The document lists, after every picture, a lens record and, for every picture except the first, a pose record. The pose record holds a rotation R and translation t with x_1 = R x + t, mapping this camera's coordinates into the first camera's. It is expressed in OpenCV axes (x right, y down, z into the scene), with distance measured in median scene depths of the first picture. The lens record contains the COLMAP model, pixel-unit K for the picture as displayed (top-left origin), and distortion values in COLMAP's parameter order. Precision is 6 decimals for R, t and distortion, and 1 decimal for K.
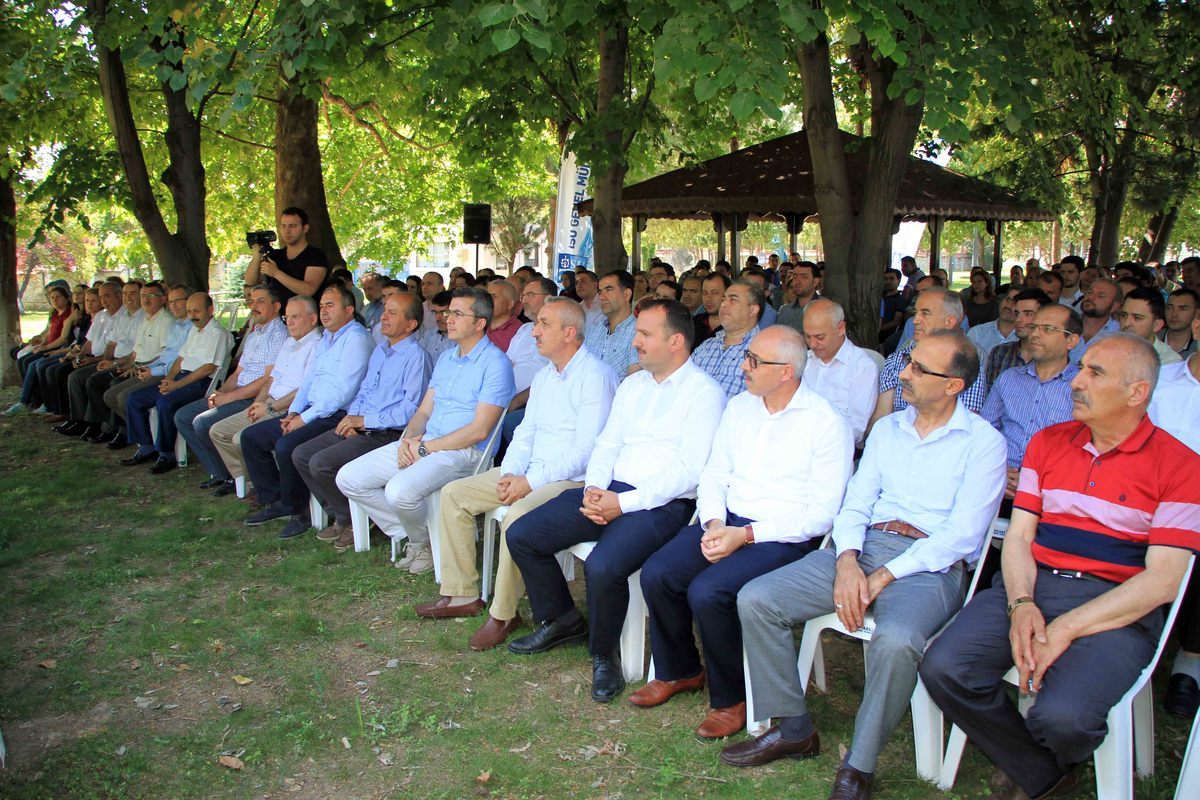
lens RADIAL K [[980.3, 0, 598.9], [0, 980.3, 397.3], [0, 0, 1]] dist [-0.167042, 0.130641]
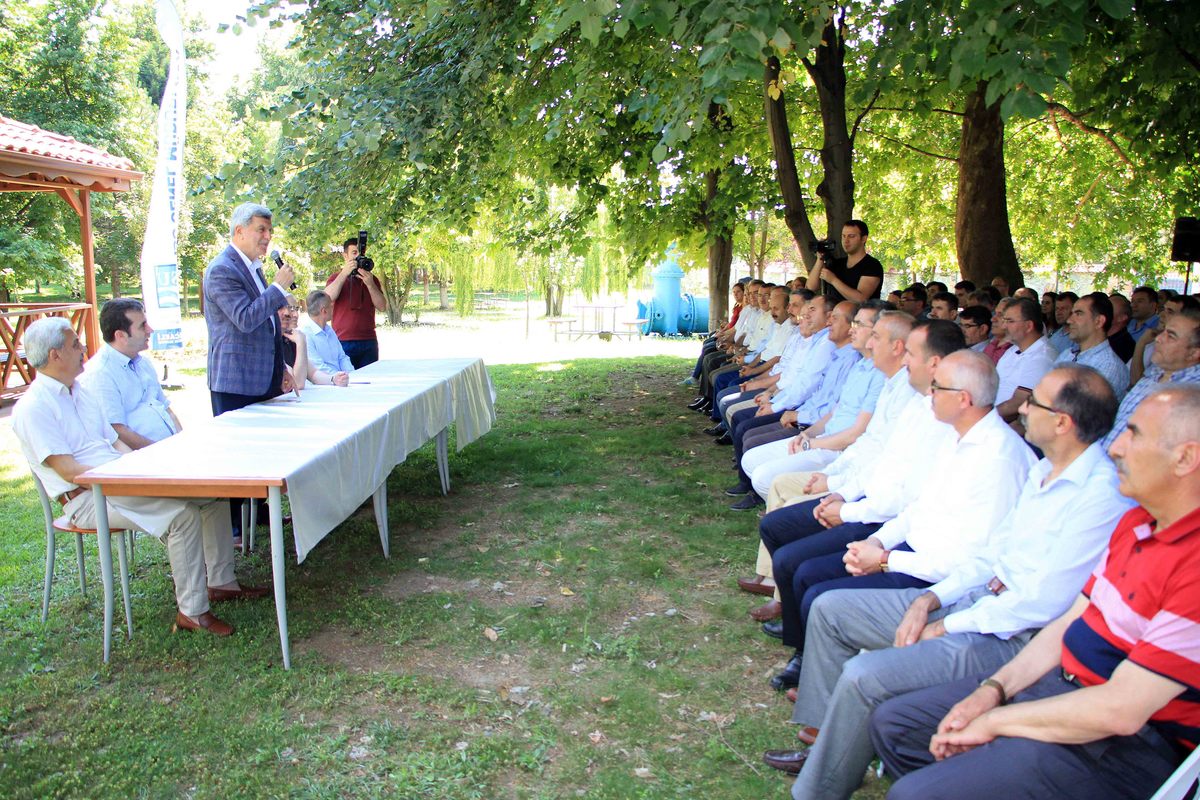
lens RADIAL K [[980.3, 0, 595.2], [0, 980.3, 409.3], [0, 0, 1]] dist [-0.167042, 0.130641]
pose [[0.698315, 0.127916, -0.704268, 0.266485], [-0.125061, 0.990572, 0.055914, -0.011800], [0.704781, 0.049031, 0.707729, 0.040824]]
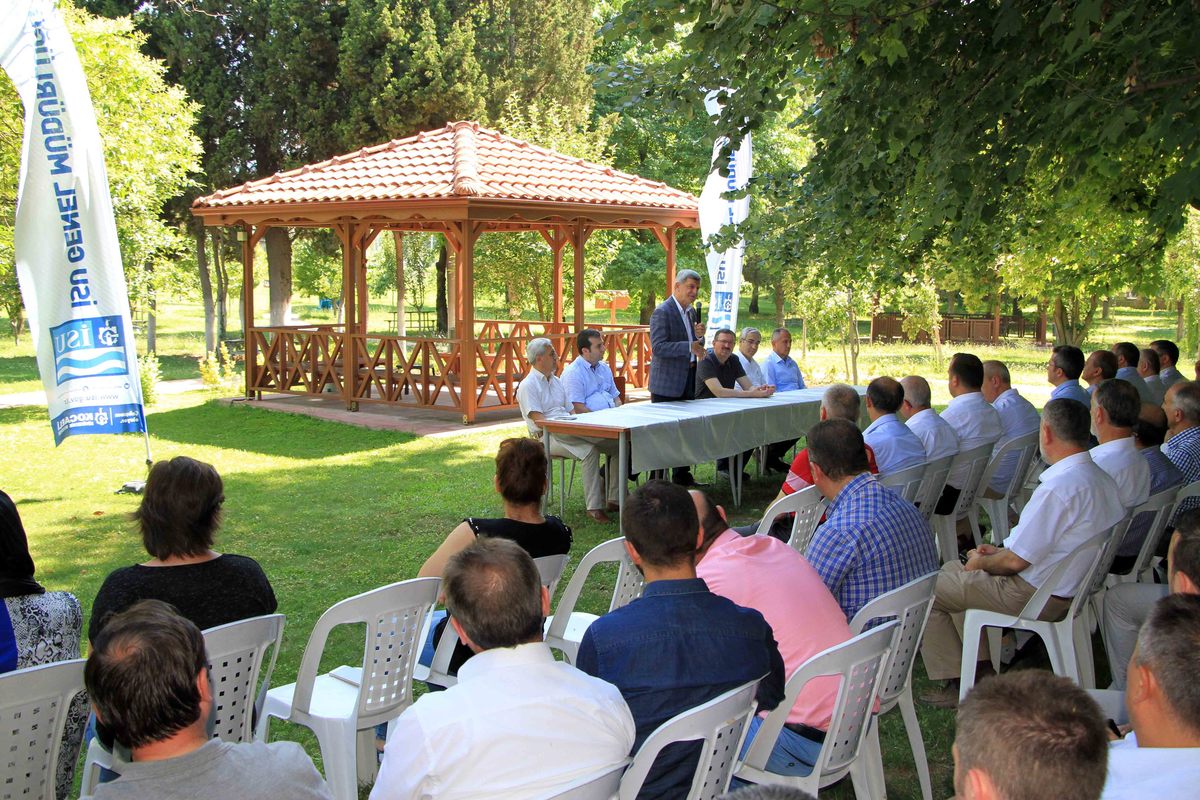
lens RADIAL K [[1377.9, 0, 598.0], [0, 1377.9, 405.3], [0, 0, 1]] dist [0.218150, 0.000000]
pose [[0.129297, 0.118442, -0.984507, 1.292954], [-0.167745, 0.981144, 0.096007, -0.088776], [0.977315, 0.152732, 0.146727, 0.057442]]
